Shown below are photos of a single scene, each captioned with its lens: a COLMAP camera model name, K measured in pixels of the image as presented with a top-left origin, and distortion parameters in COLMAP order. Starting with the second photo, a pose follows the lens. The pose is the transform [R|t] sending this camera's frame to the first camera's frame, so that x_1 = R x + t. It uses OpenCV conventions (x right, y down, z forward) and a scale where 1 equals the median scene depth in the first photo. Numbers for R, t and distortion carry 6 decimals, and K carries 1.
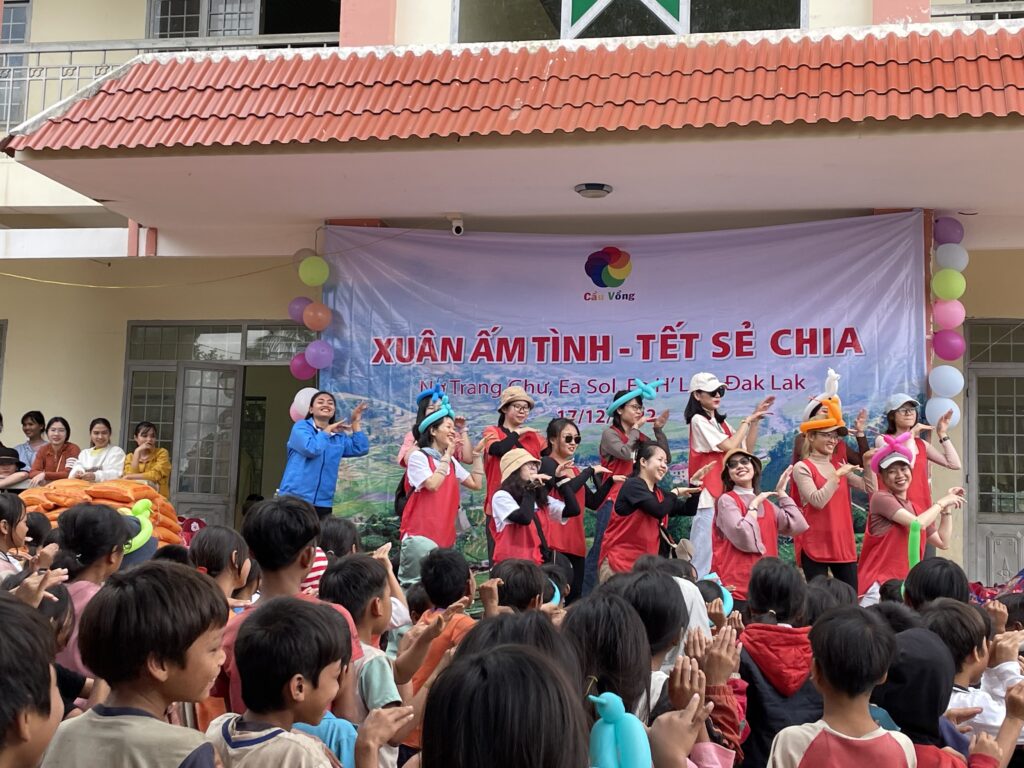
lens RADIAL K [[1490.0, 0, 512.0], [0, 1490.0, 384.0], [0, 0, 1]] dist [0.043483, -0.118452]
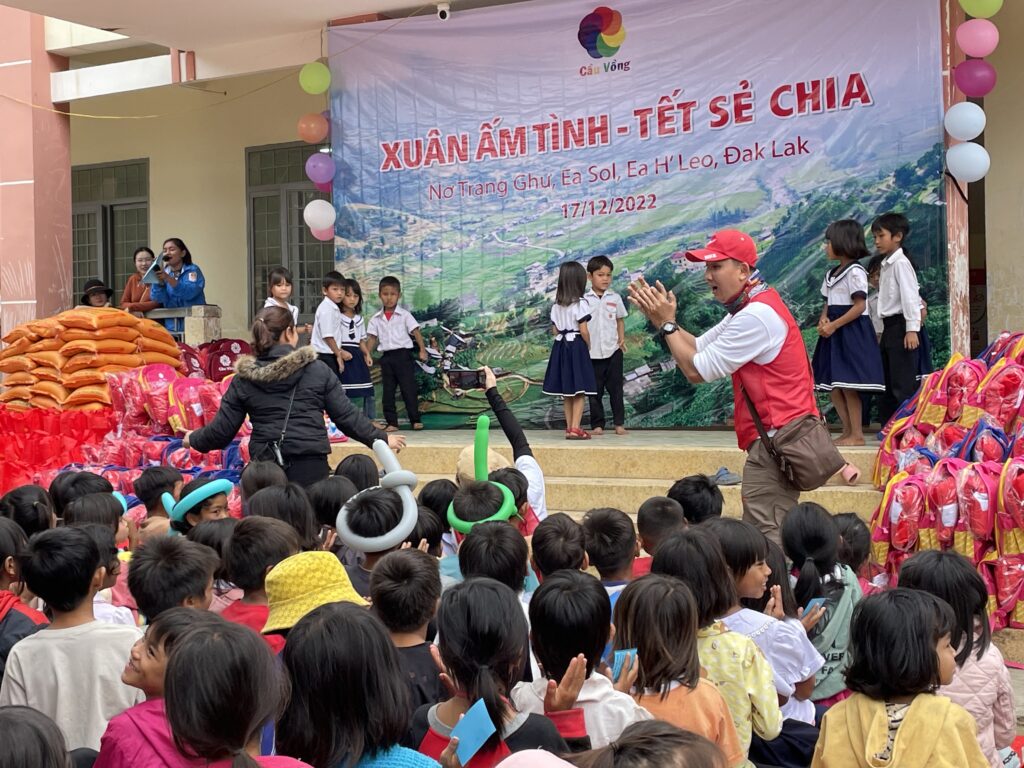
lens RADIAL K [[1490.0, 0, 512.0], [0, 1490.0, 384.0], [0, 0, 1]] dist [0.043483, -0.118452]
pose [[0.947447, -0.049354, -0.316084, 0.289605], [0.088823, 0.989765, 0.111698, 0.023012], [0.307336, -0.133903, 0.942133, 0.110623]]
